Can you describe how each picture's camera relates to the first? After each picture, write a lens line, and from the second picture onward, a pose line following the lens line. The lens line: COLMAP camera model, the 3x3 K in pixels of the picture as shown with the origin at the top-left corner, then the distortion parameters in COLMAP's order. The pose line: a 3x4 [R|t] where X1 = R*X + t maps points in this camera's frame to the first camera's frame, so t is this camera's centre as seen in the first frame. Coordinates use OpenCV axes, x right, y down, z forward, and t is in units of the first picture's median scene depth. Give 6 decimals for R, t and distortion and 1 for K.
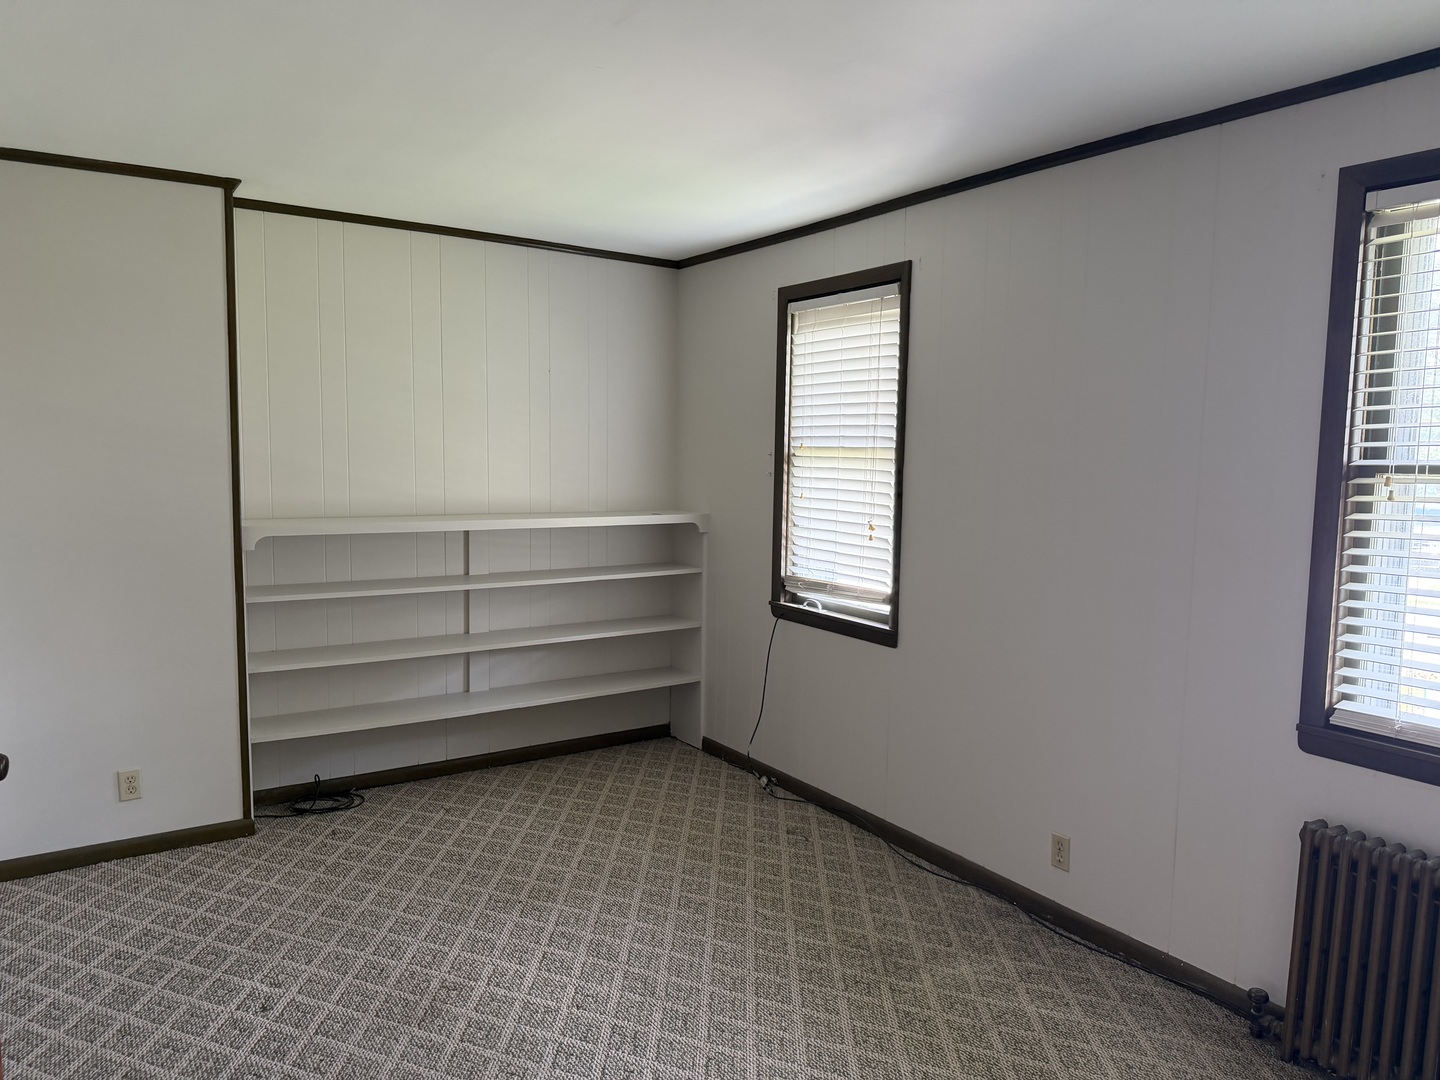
lens RADIAL K [[1018.8, 0, 718.6], [0, 1018.8, 541.1], [0, 0, 1]] dist [0.061303, -0.064705]
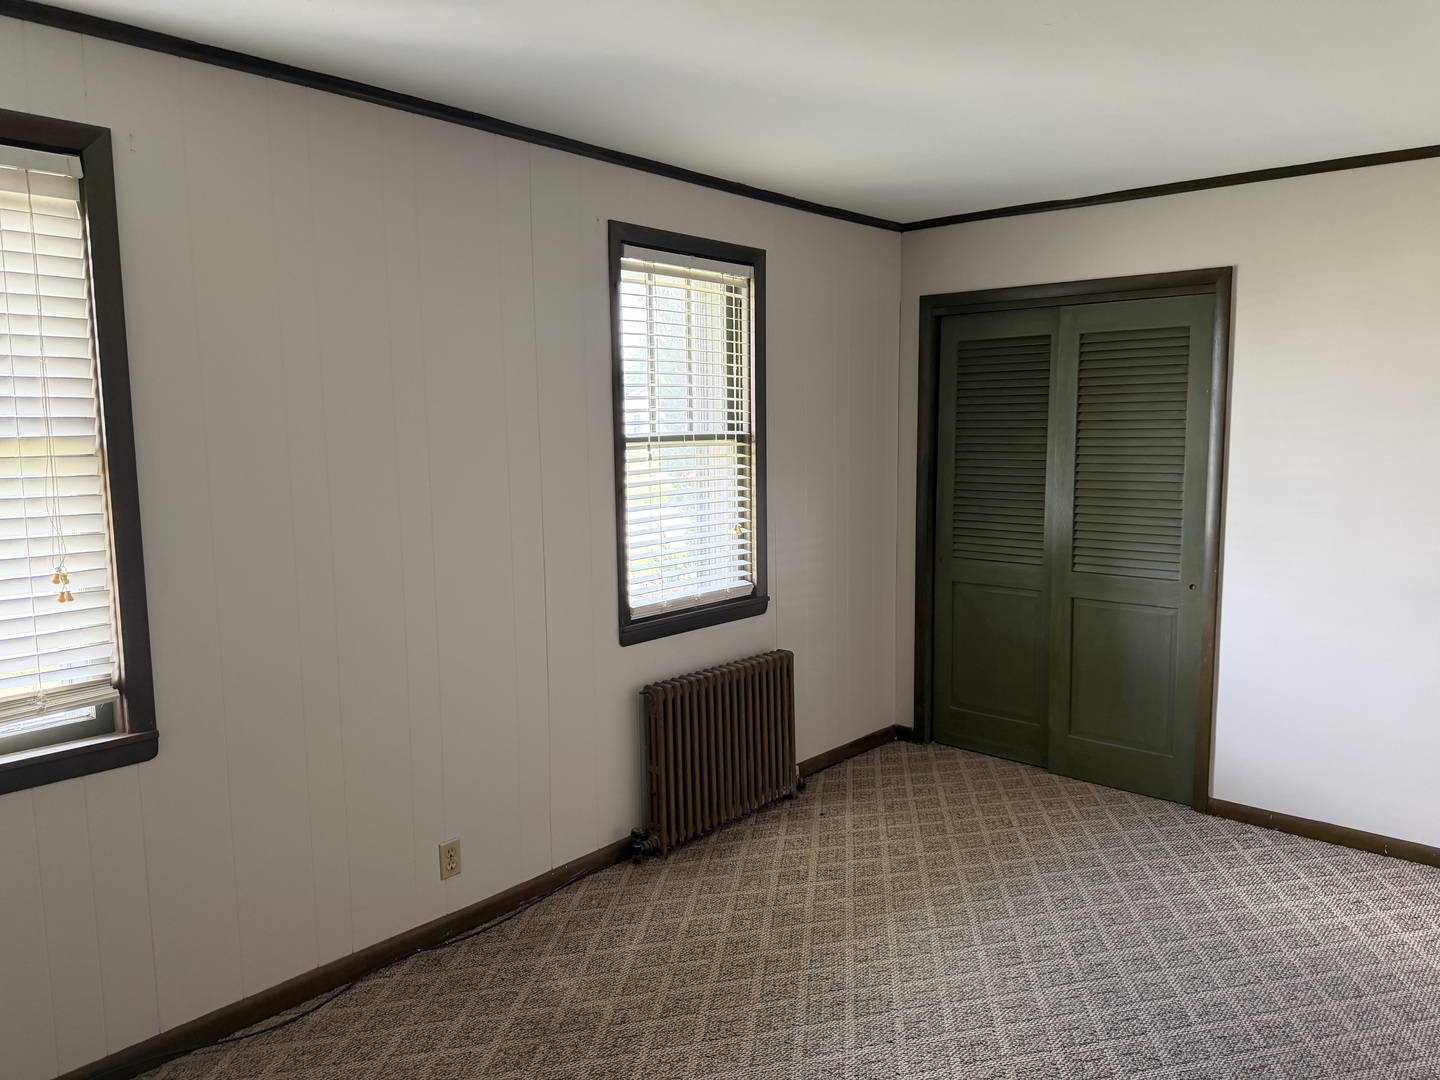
lens RADIAL K [[1018.8, 0, 719.9], [0, 1018.8, 540.6], [0, 0, 1]] dist [0.061303, -0.064705]
pose [[-0.258086, -0.121349, 0.958471, -0.657469], [0.099741, 0.983433, 0.151367, -0.112816], [-0.960960, 0.134664, -0.241707, 1.044010]]
